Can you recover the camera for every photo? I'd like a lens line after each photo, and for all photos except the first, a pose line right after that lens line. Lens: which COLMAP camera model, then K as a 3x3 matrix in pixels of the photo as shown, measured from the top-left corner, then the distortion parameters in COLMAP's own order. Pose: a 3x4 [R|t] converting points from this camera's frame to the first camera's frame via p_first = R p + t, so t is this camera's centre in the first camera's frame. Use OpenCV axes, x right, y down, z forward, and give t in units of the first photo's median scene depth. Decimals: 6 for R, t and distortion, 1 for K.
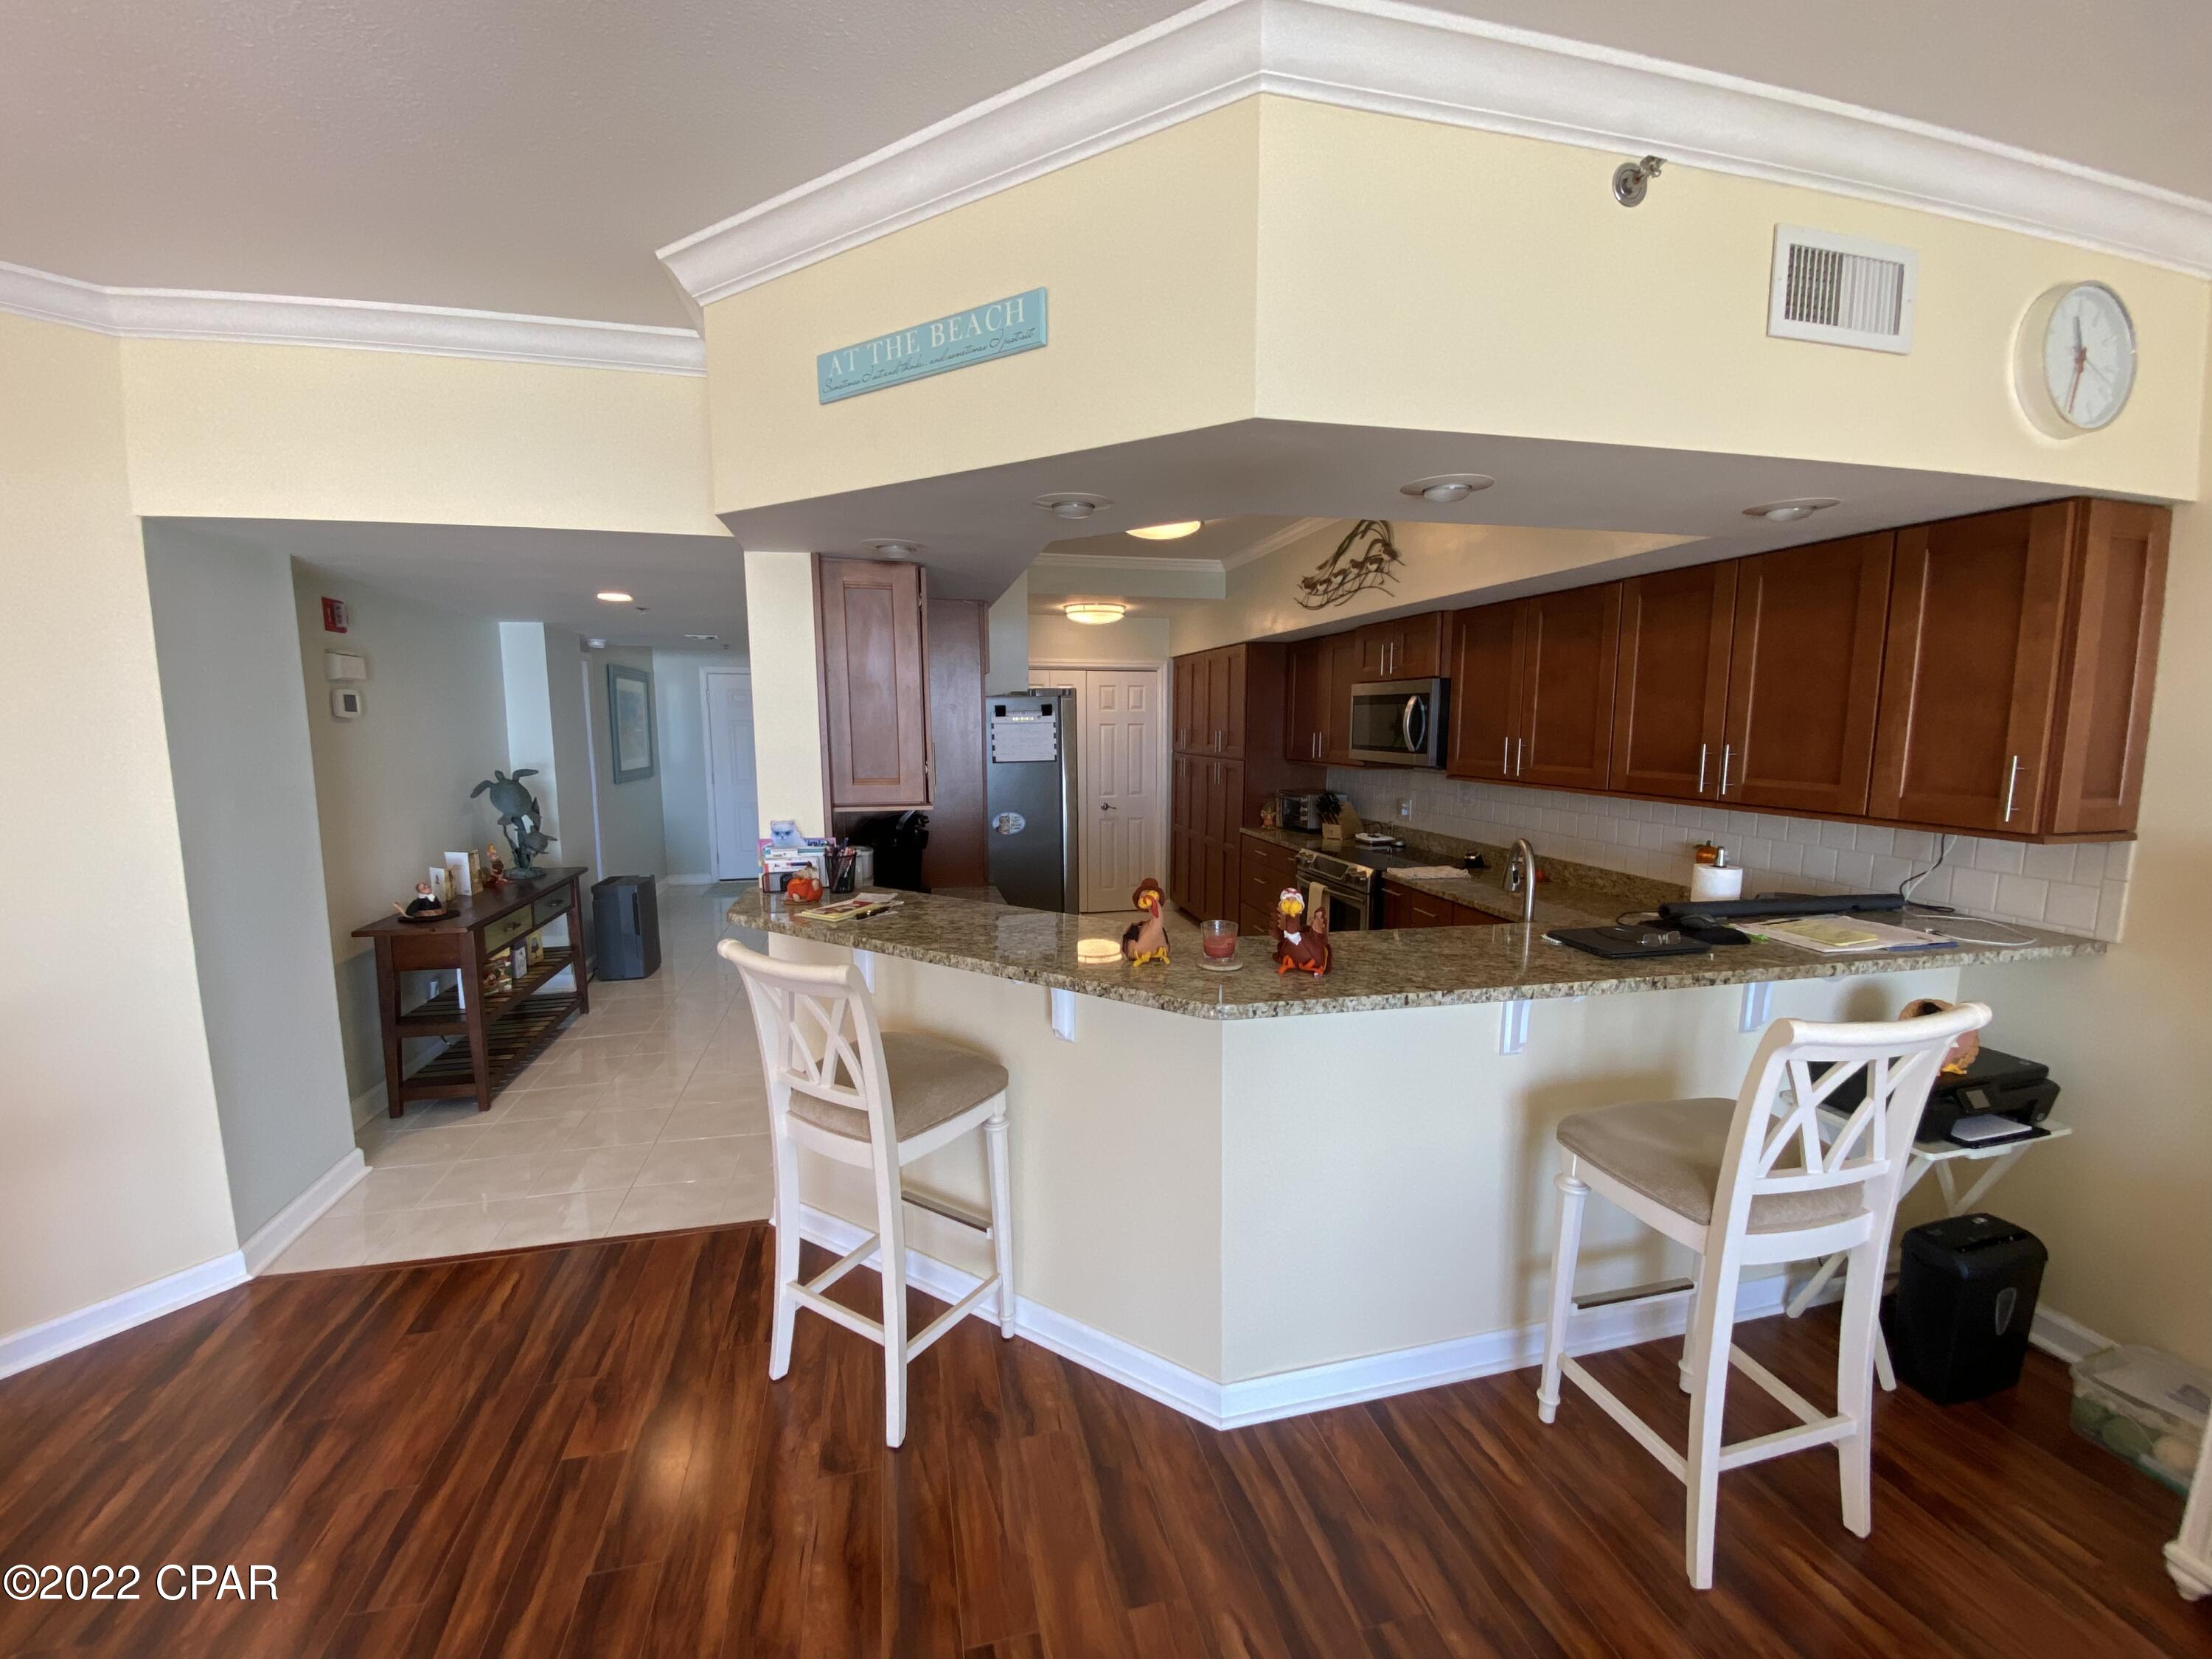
lens RADIAL K [[898.3, 0, 1106.0], [0, 898.3, 829.5], [0, 0, 1]] dist [0.012188, -0.015470]
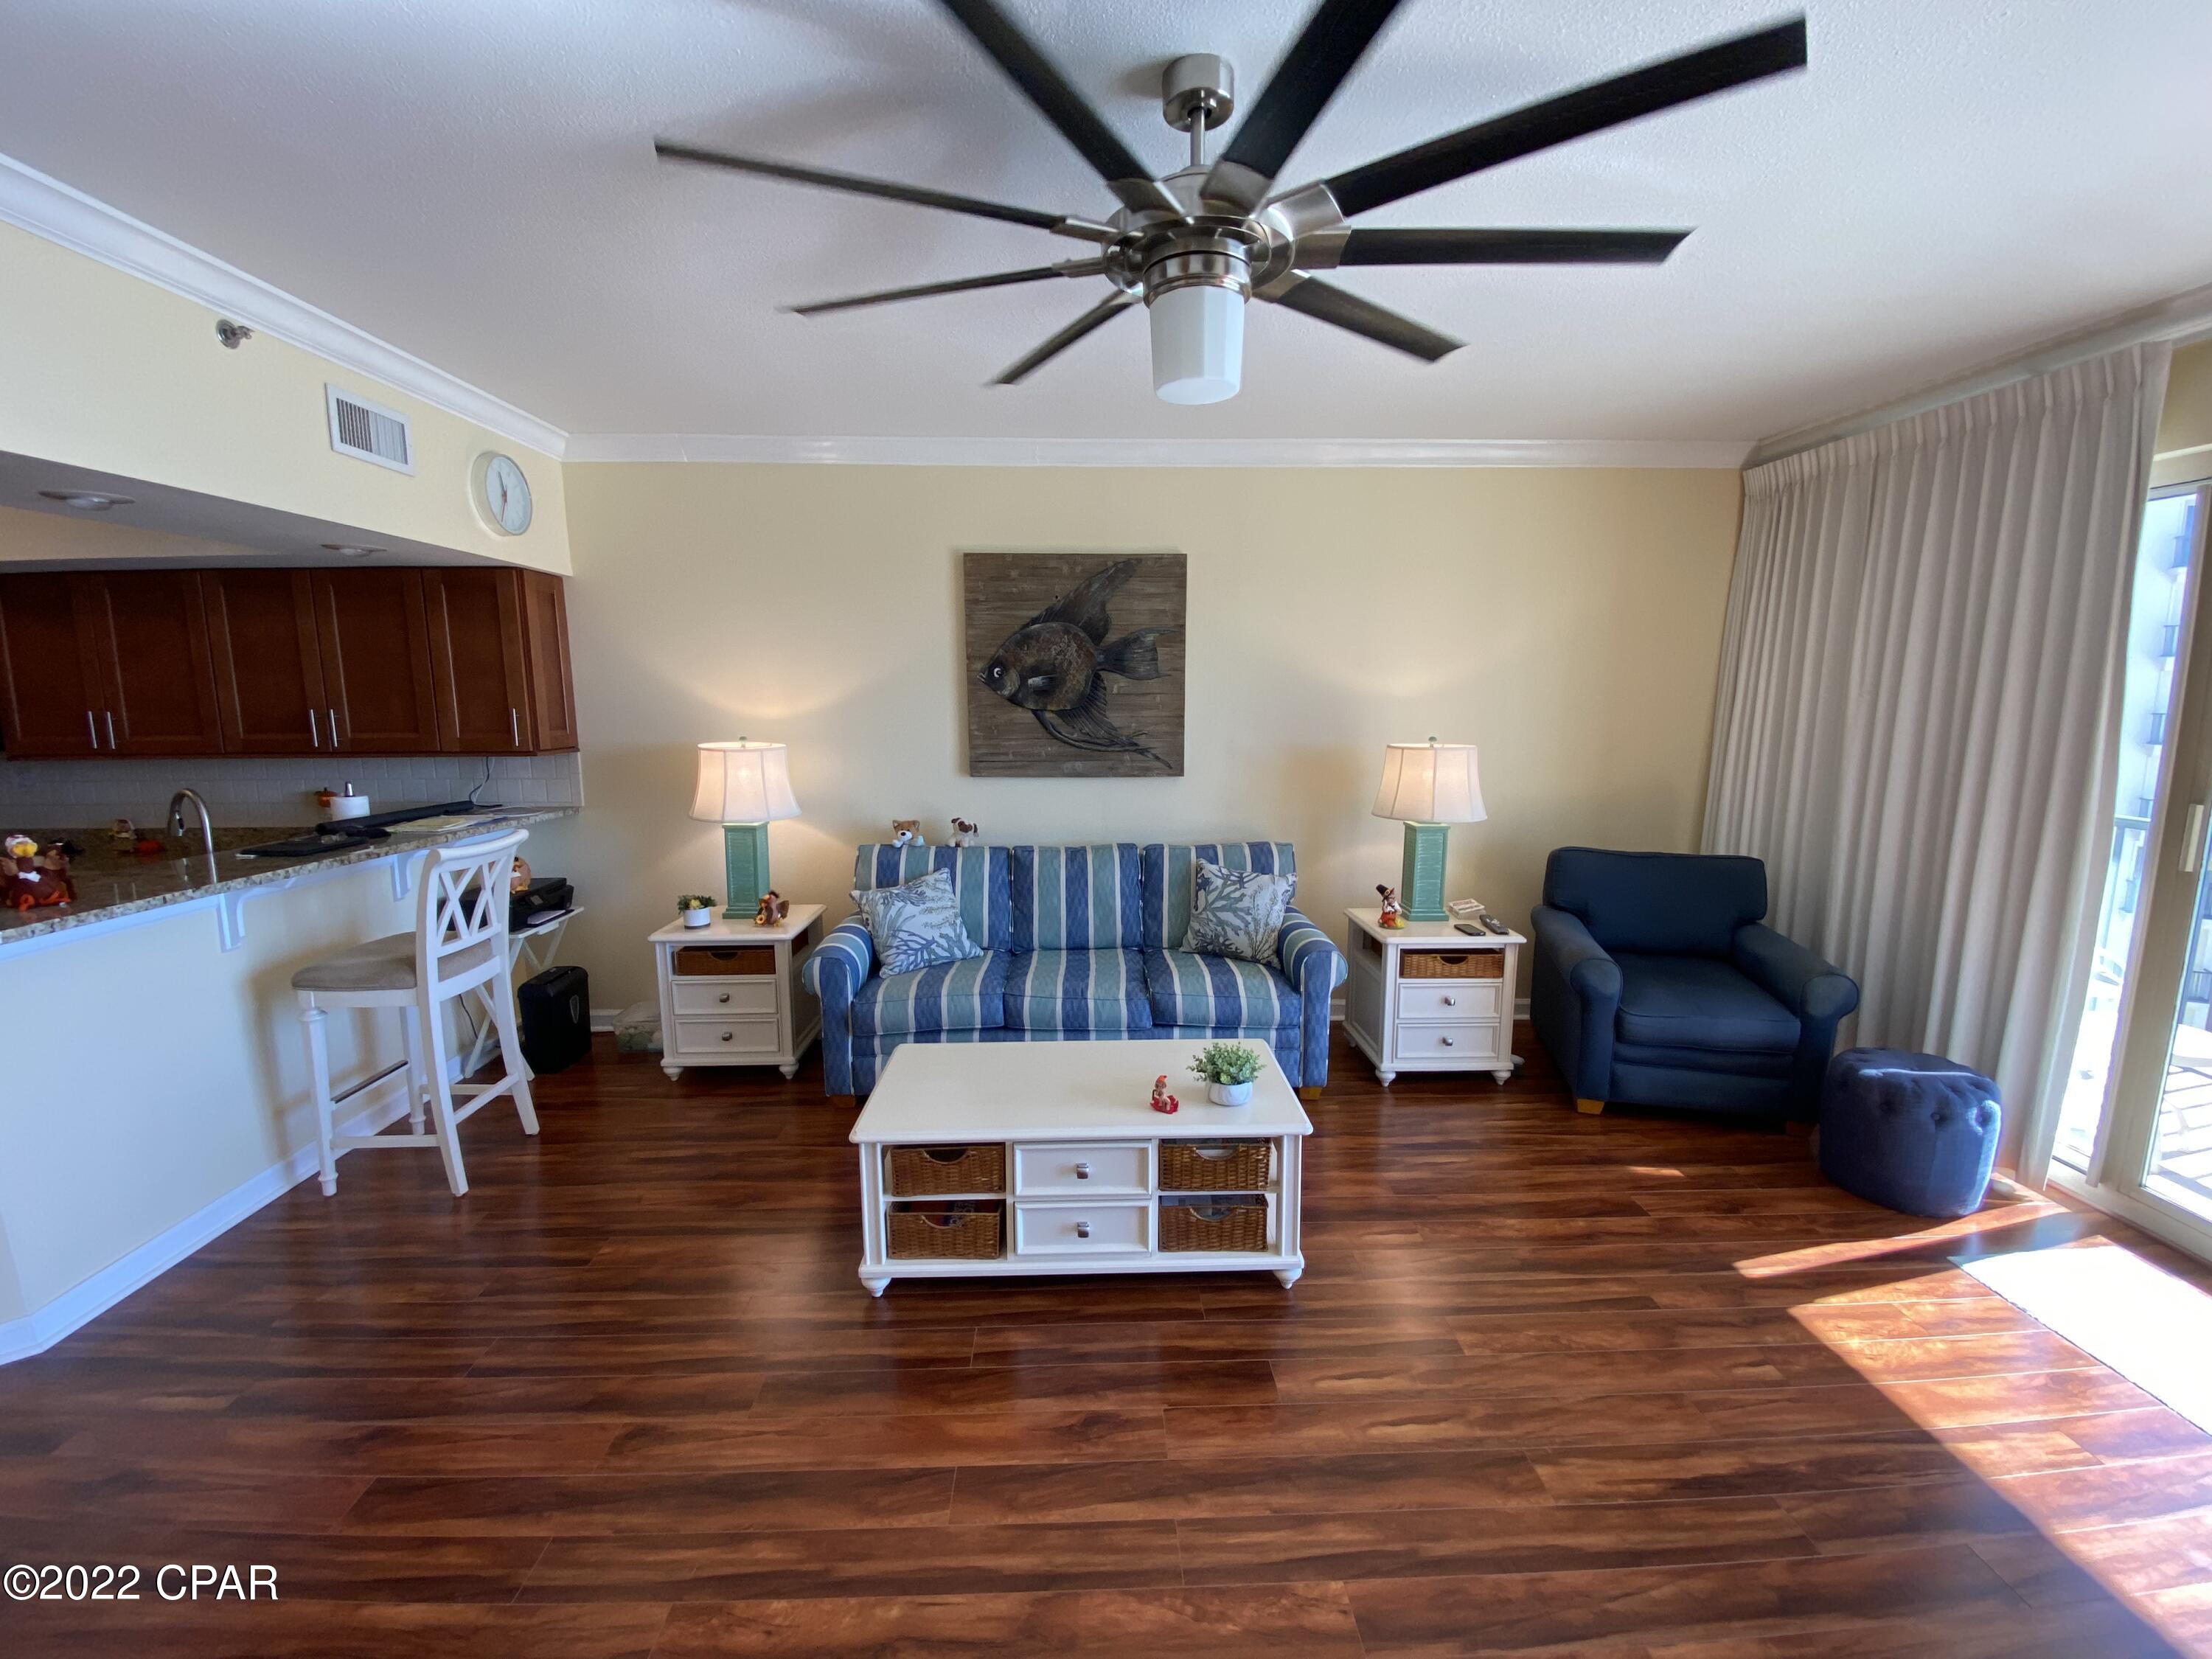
lens RADIAL K [[889.6, 0, 1120.2], [0, 889.6, 835.7], [0, 0, 1]] dist [0.001093, -0.013365]
pose [[0.187724, -0.153732, 0.970117, -0.497012], [0.122551, 0.983624, 0.132158, 0.078333], [-0.974547, 0.094079, 0.203490, -0.499201]]
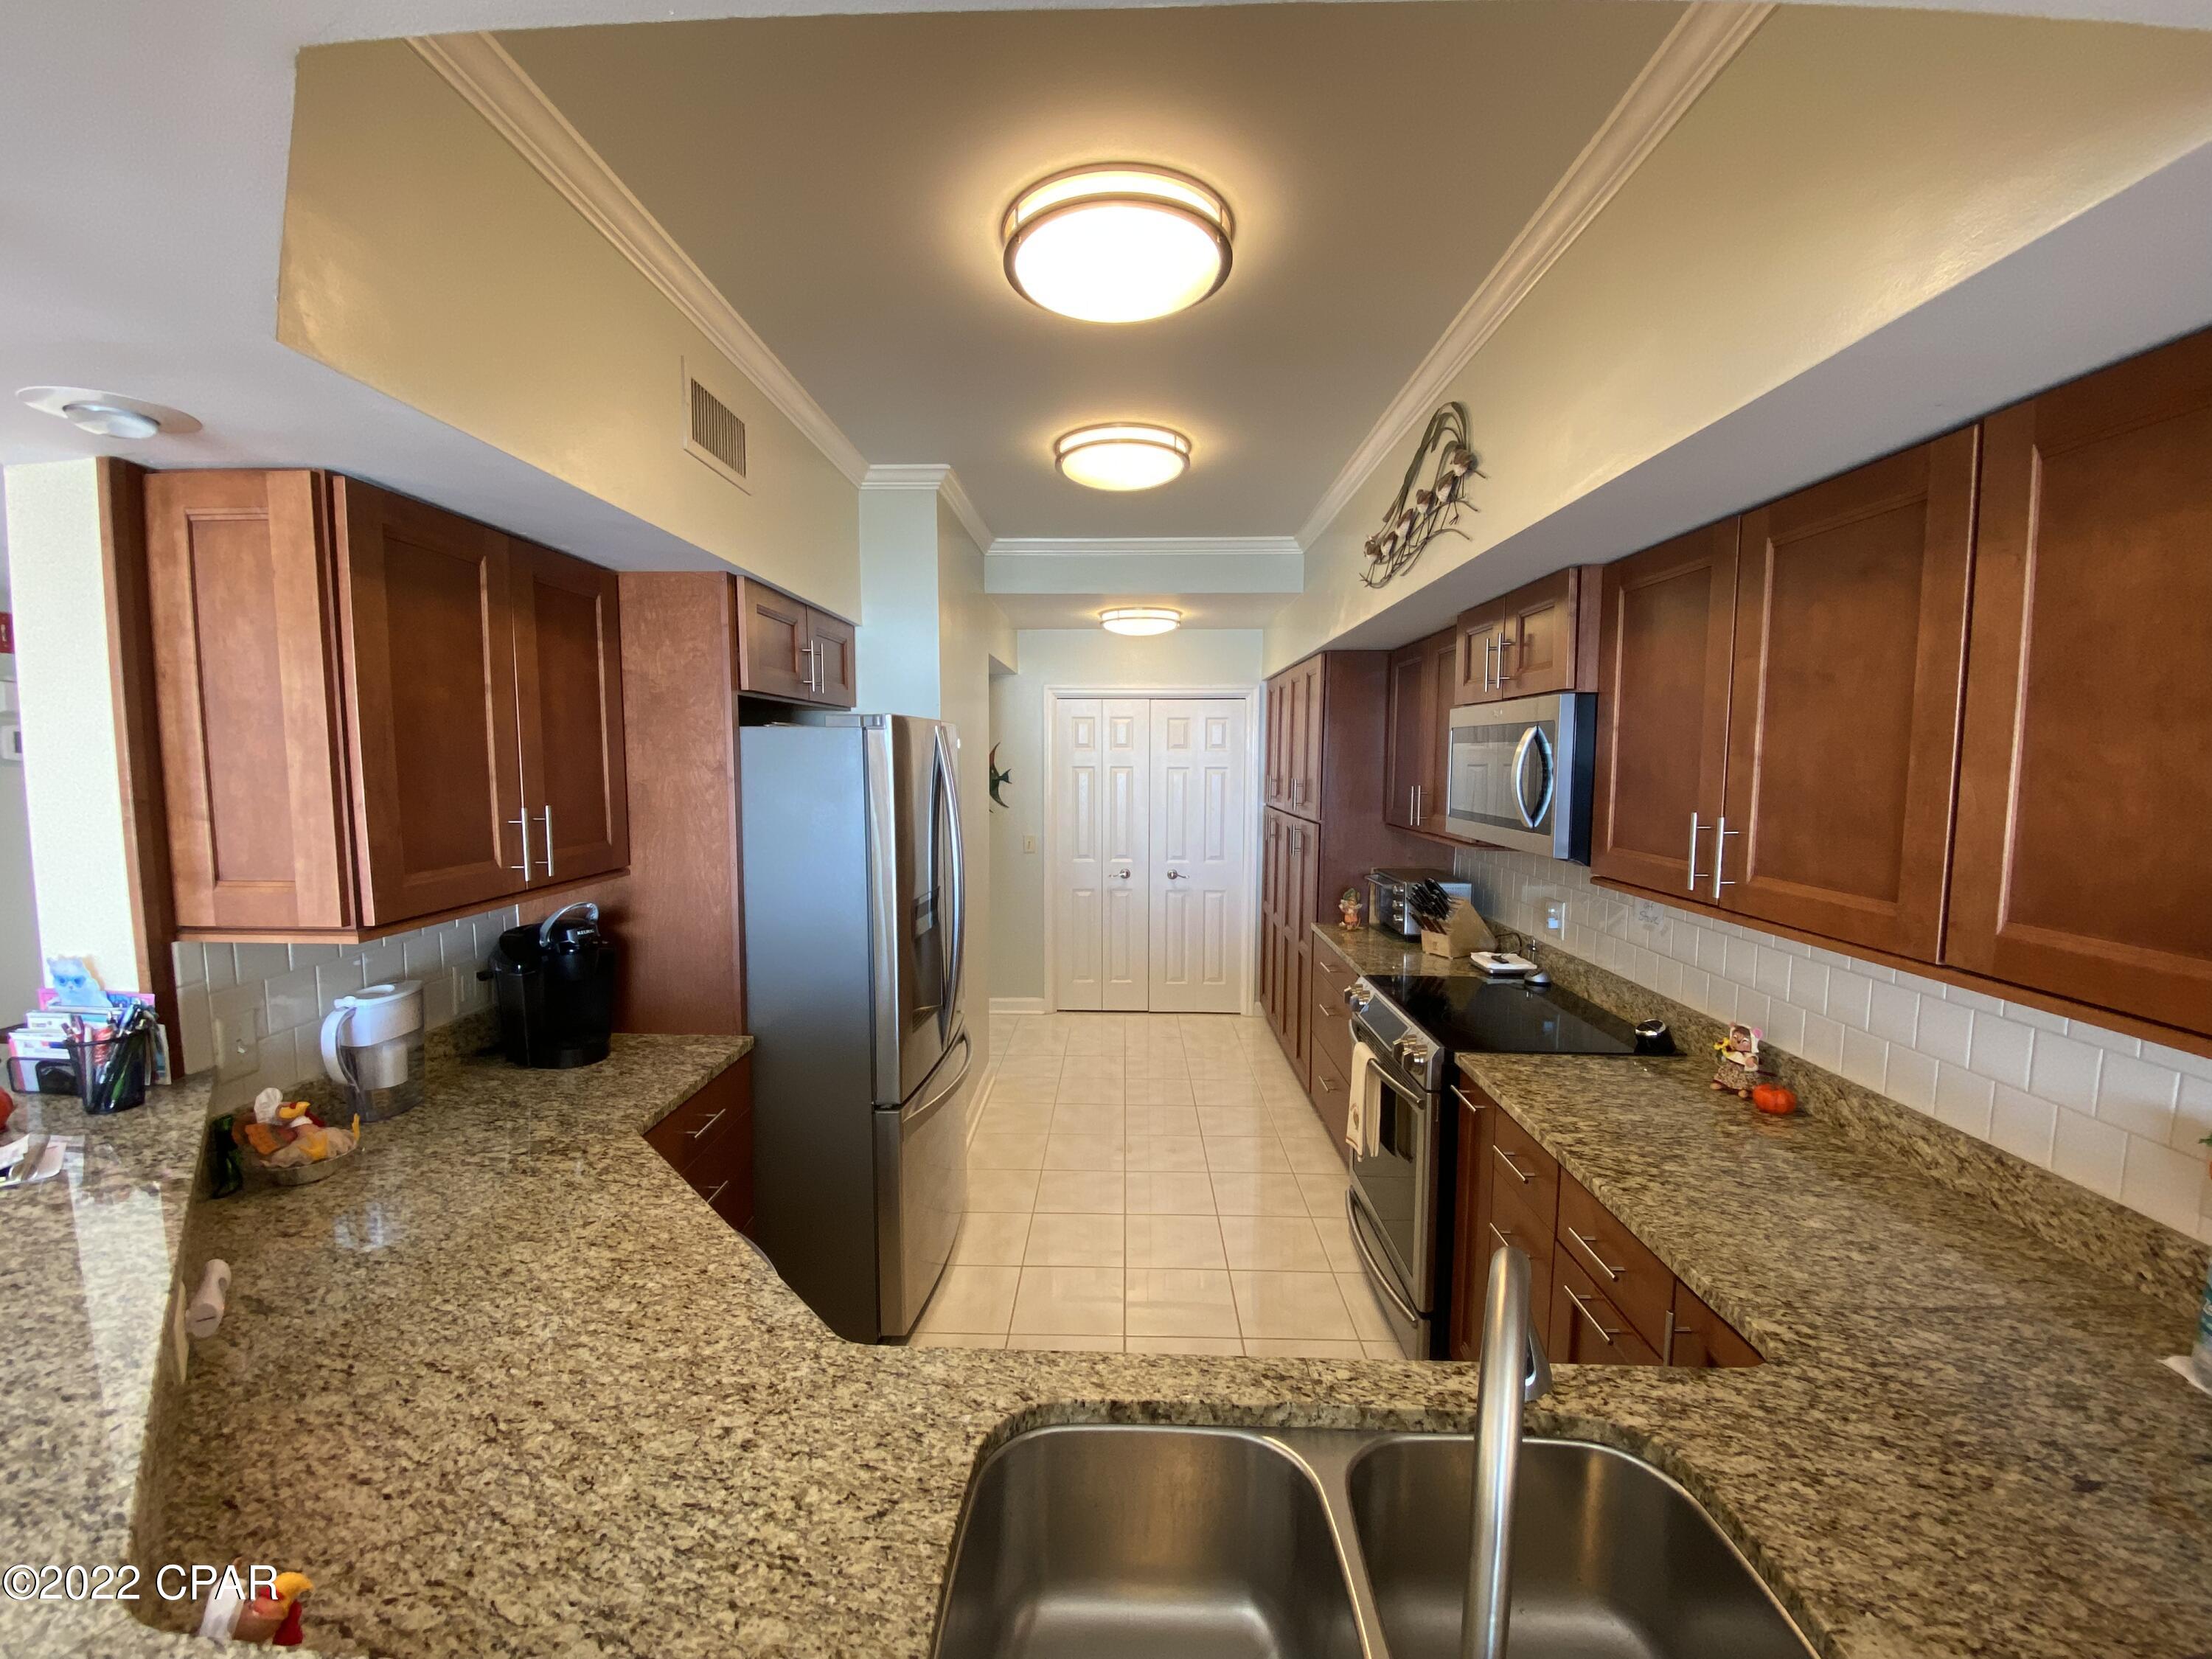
lens RADIAL K [[898.3, 0, 1106.0], [0, 898.3, 829.5], [0, 0, 1]] dist [0.012188, -0.015470]
pose [[0.963228, 0.024200, -0.267592, 0.464217], [-0.035846, 0.998607, -0.038720, -0.107385], [0.266283, 0.046889, 0.962754, 0.785817]]
